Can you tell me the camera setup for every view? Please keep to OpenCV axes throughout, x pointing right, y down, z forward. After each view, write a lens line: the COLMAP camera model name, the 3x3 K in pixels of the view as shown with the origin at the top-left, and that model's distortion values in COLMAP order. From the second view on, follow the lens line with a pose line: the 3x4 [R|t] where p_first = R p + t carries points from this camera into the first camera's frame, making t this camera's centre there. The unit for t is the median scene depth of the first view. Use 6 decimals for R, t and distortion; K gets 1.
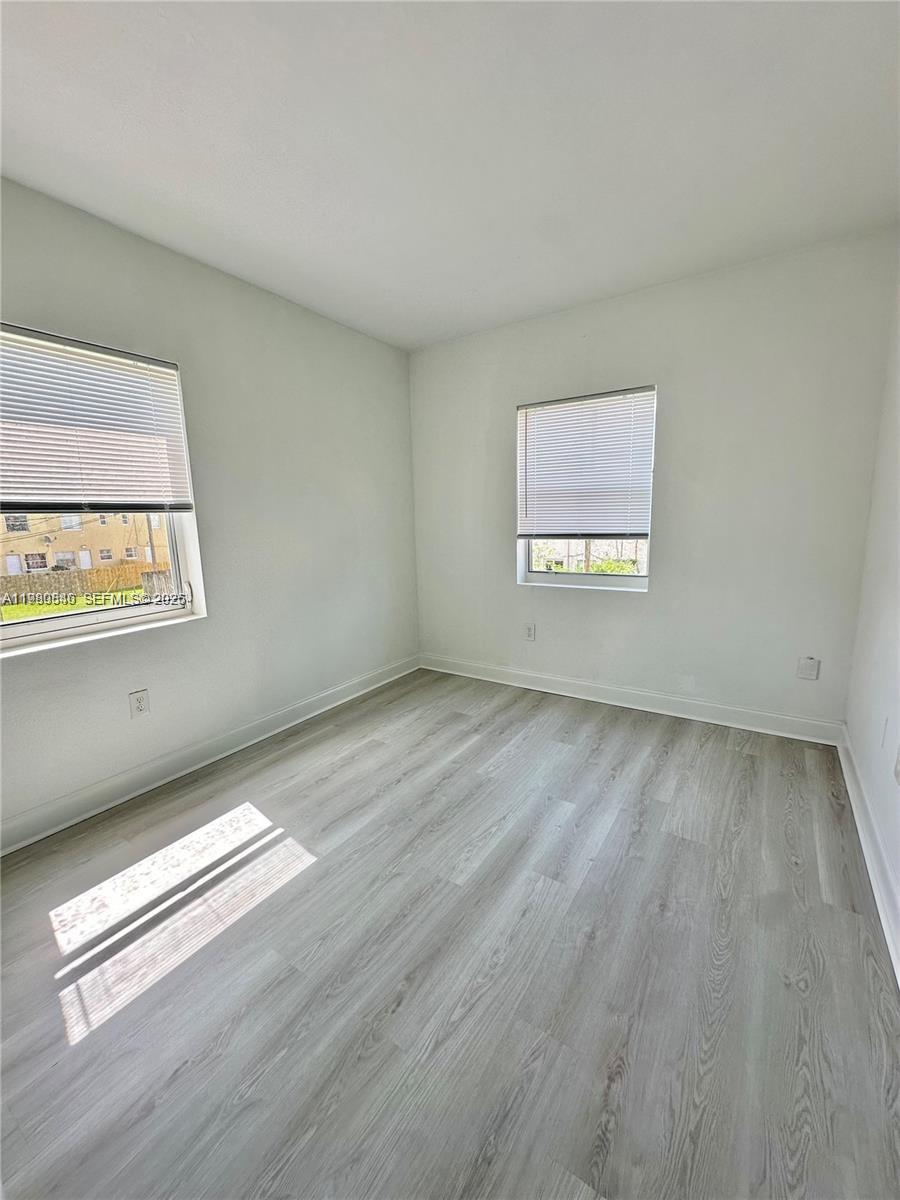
lens RADIAL K [[479.4, 0, 452.0], [0, 479.4, 600.8], [0, 0, 1]] dist [-0.004219, 0.001274]
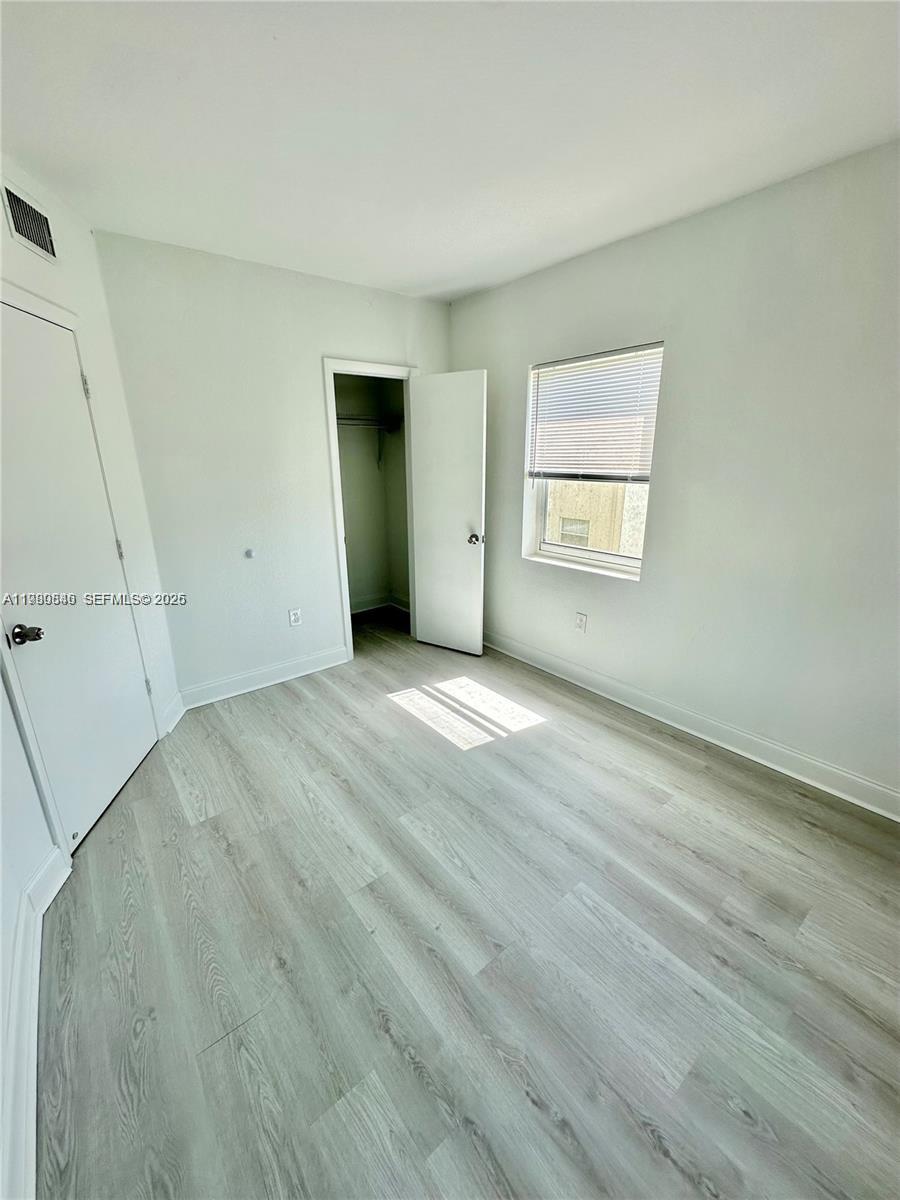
lens RADIAL K [[479.4, 0, 449.3], [0, 479.4, 601.1], [0, 0, 1]] dist [-0.004219, 0.001274]
pose [[-0.300609, 0.305880, -0.903367, 0.696707], [-0.152887, 0.919473, 0.362209, -0.287327], [0.941414, 0.246996, -0.229637, 0.966647]]
